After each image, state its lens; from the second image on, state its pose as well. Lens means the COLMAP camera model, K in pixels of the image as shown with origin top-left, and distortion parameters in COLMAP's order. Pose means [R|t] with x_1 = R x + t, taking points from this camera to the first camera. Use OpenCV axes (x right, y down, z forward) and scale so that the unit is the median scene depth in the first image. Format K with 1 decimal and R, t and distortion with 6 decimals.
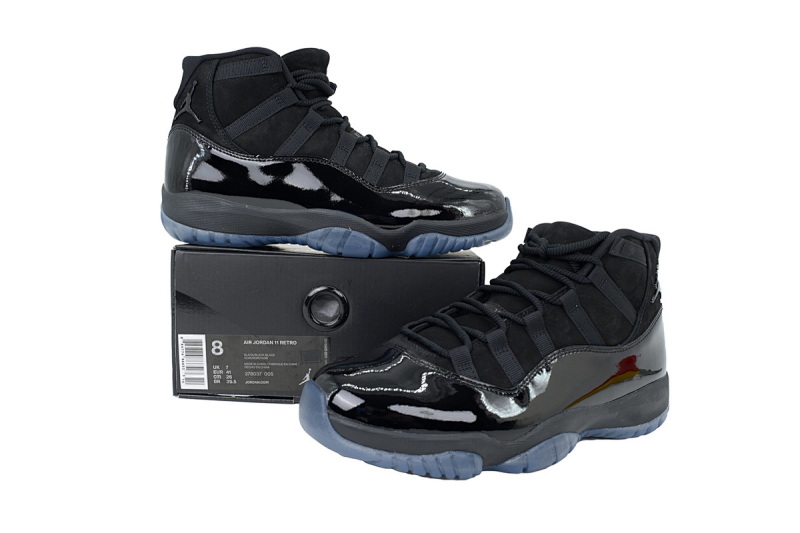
lens RADIAL K [[599.1, 0, 400.0], [0, 599.1, 266.5], [0, 0, 1]] dist [-0.004707, 0.000124]
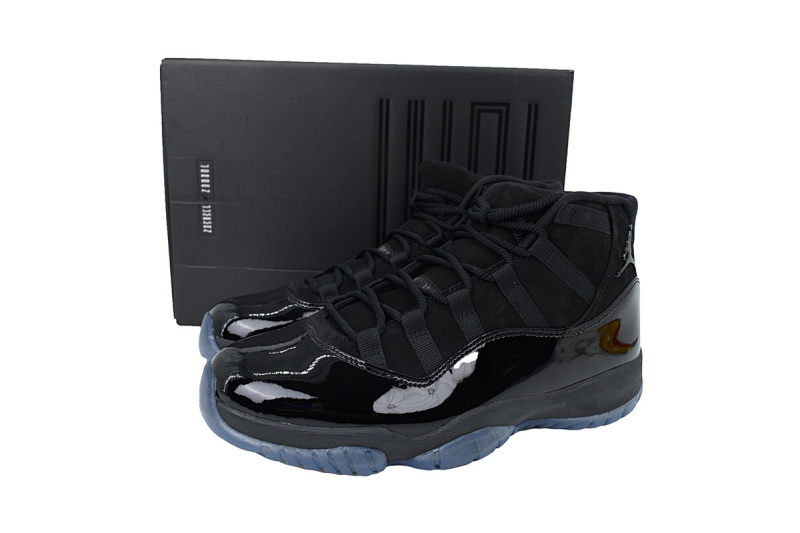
lens RADIAL K [[599.1, 0, 400.0], [0, 599.1, 266.5], [0, 0, 1]] dist [-0.004707, 0.000124]
pose [[0.990641, 0.009607, -0.136155, 0.251379], [0.004615, 0.994592, 0.103757, -0.048801], [0.136415, -0.103414, 0.985239, 0.126505]]
